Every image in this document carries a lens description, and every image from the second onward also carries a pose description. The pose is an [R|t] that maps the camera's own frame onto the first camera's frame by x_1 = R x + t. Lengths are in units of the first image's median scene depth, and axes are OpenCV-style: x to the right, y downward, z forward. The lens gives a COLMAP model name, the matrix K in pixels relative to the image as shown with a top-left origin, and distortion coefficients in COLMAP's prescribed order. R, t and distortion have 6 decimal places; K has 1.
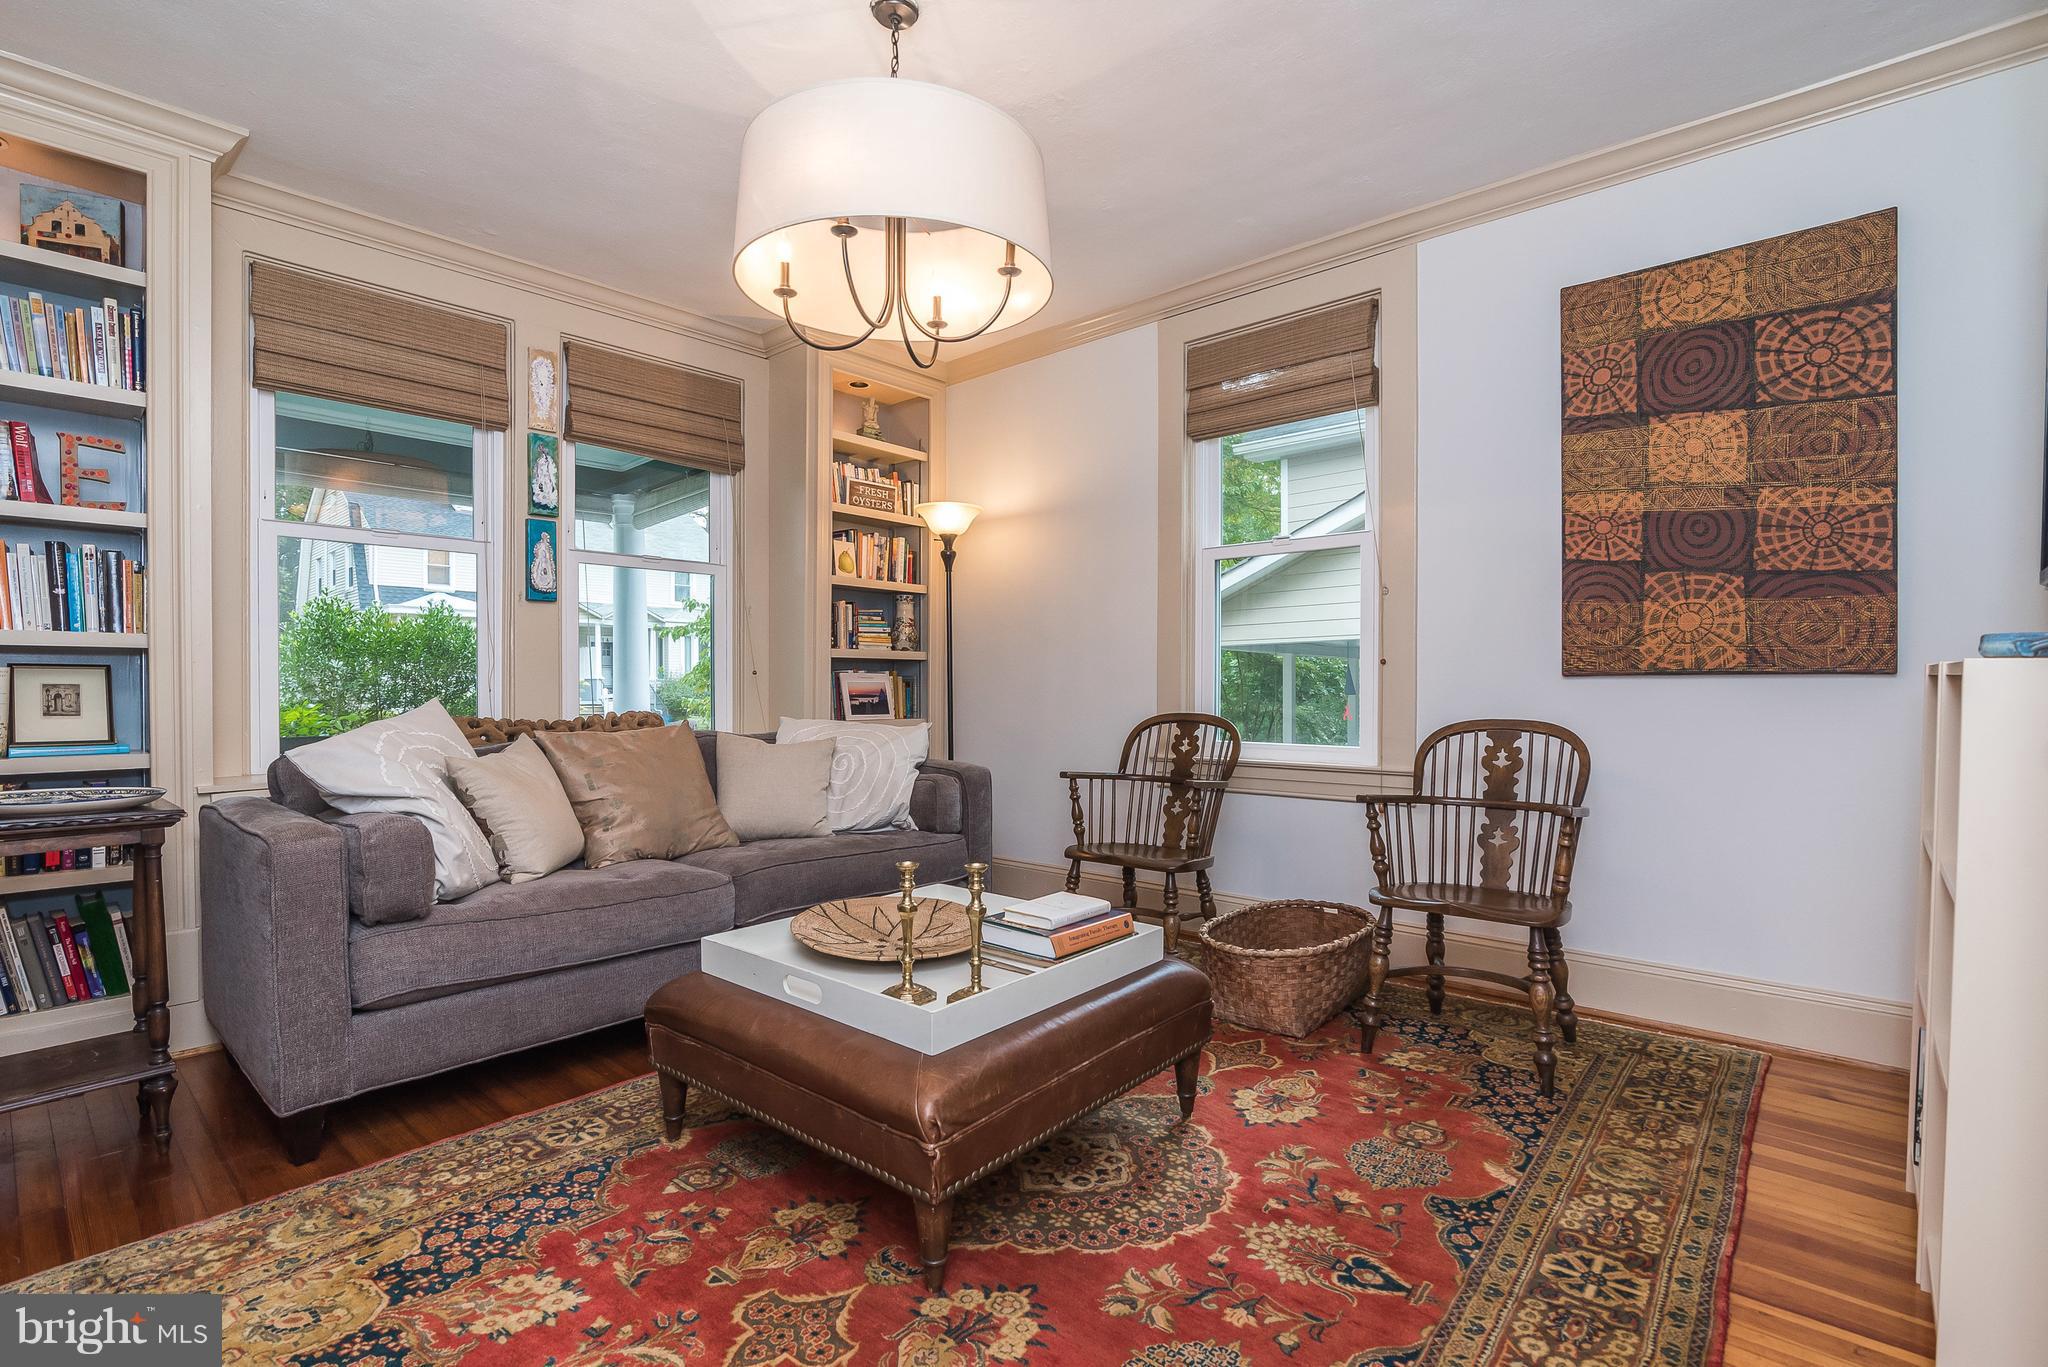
lens RADIAL K [[940.3, 0, 1031.7], [0, 940.3, 690.7], [0, 0, 1]] dist [-0.020478, 0.005483]
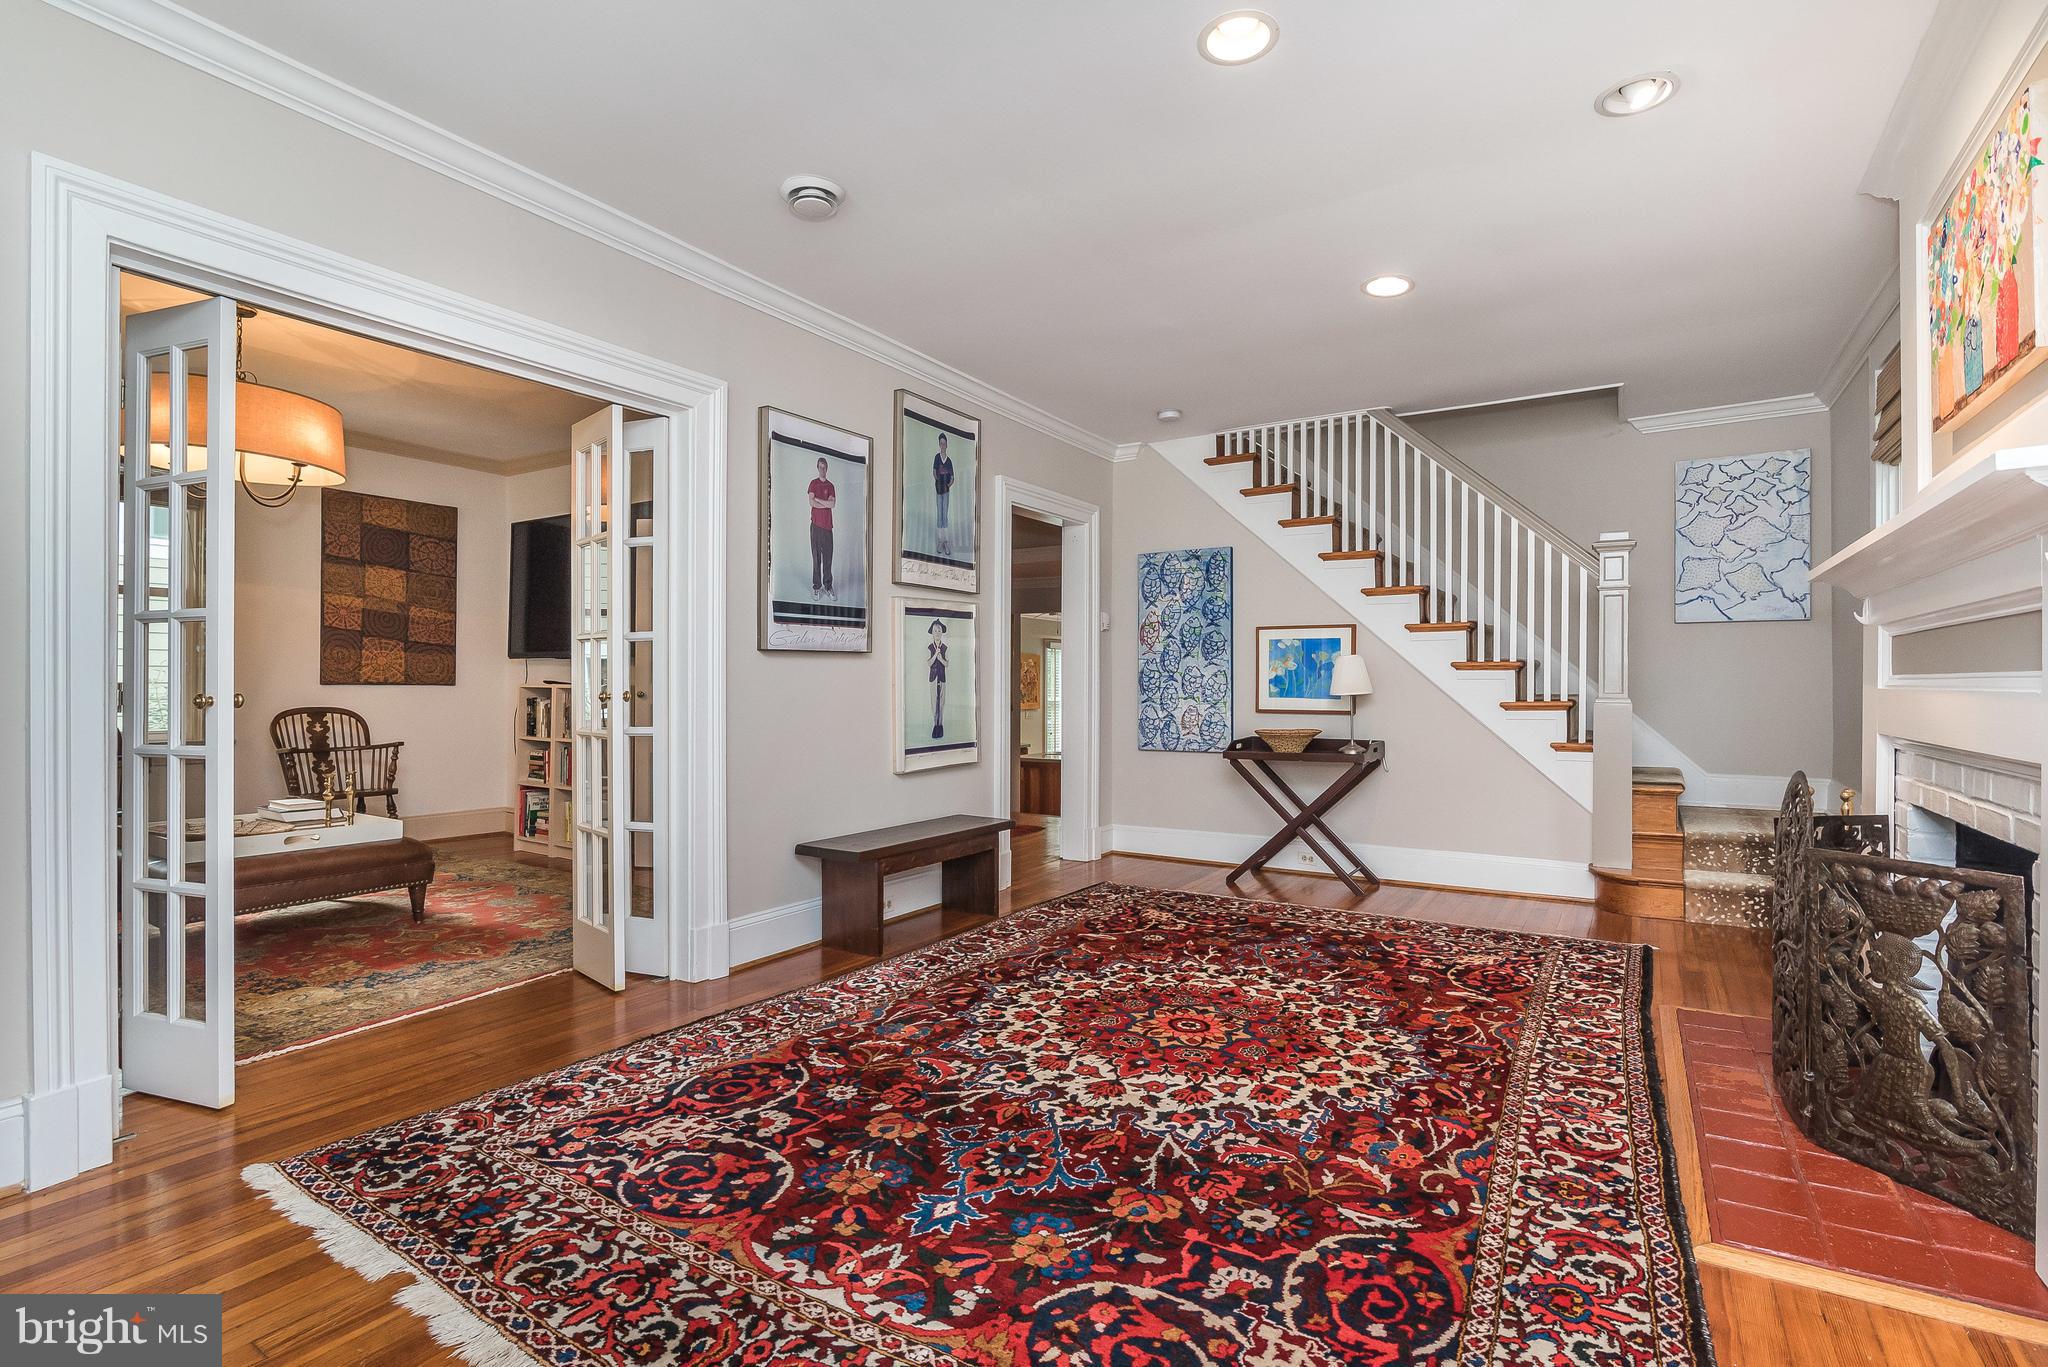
lens RADIAL K [[940.3, 0, 1055.1], [0, 940.3, 685.4], [0, 0, 1]] dist [-0.020478, 0.005483]
pose [[-0.153952, 0.005407, 0.988063, -1.596550], [0.004611, 0.999978, -0.004754, 0.001842], [-0.988068, 0.003824, -0.153974, -0.218570]]
